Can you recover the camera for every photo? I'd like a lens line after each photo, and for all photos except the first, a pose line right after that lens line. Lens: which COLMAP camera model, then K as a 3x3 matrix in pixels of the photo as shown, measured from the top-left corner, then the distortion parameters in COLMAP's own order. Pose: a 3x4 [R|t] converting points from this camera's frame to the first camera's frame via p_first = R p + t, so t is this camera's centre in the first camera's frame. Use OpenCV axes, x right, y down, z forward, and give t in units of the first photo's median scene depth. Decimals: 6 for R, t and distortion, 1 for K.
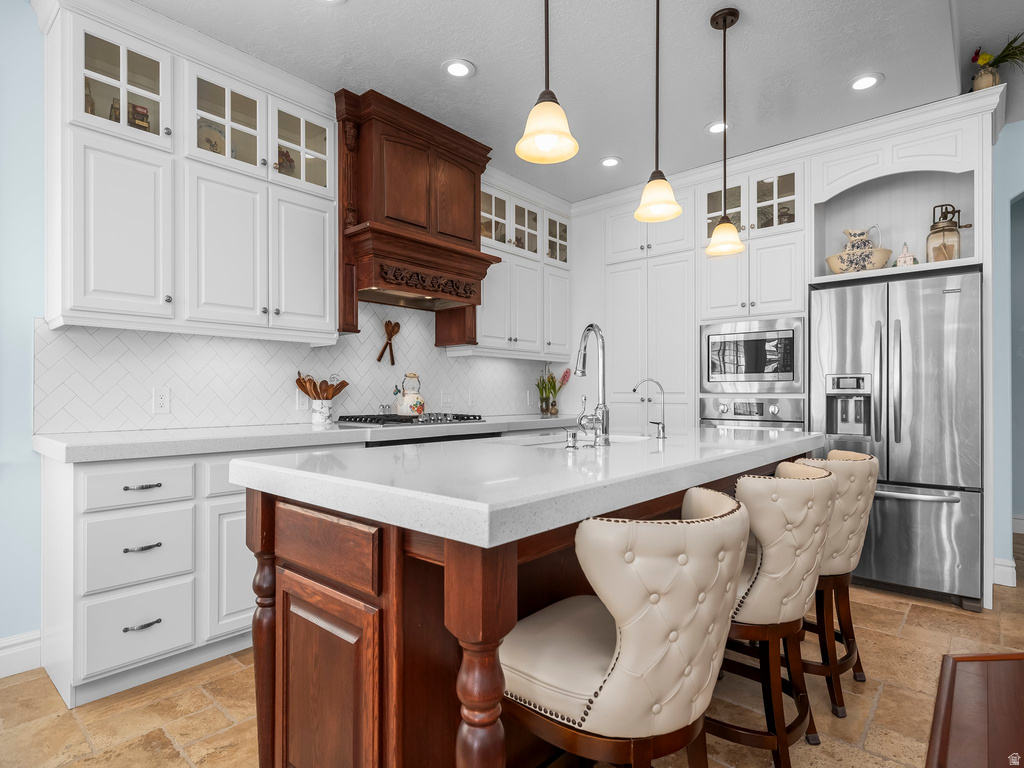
lens RADIAL K [[552.1, 0, 504.7], [0, 552.1, 388.0], [0, 0, 1]] dist [0.001023, -0.001554]
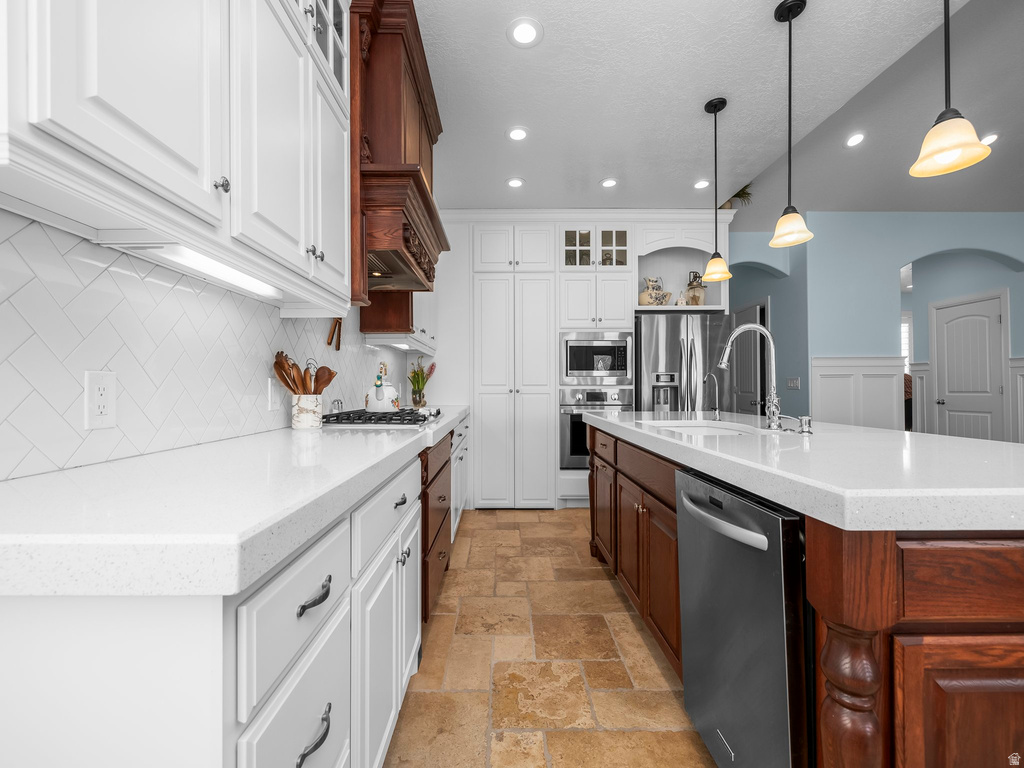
lens RADIAL K [[433.1, 0, 505.4], [0, 433.1, 381.1], [0, 0, 1]] dist [0.002434, -0.000457]
pose [[0.740486, 0.006610, 0.672039, -0.475319], [-0.005232, 0.999978, -0.004071, 0.005601], [-0.672051, -0.000501, 0.740505, 0.391833]]
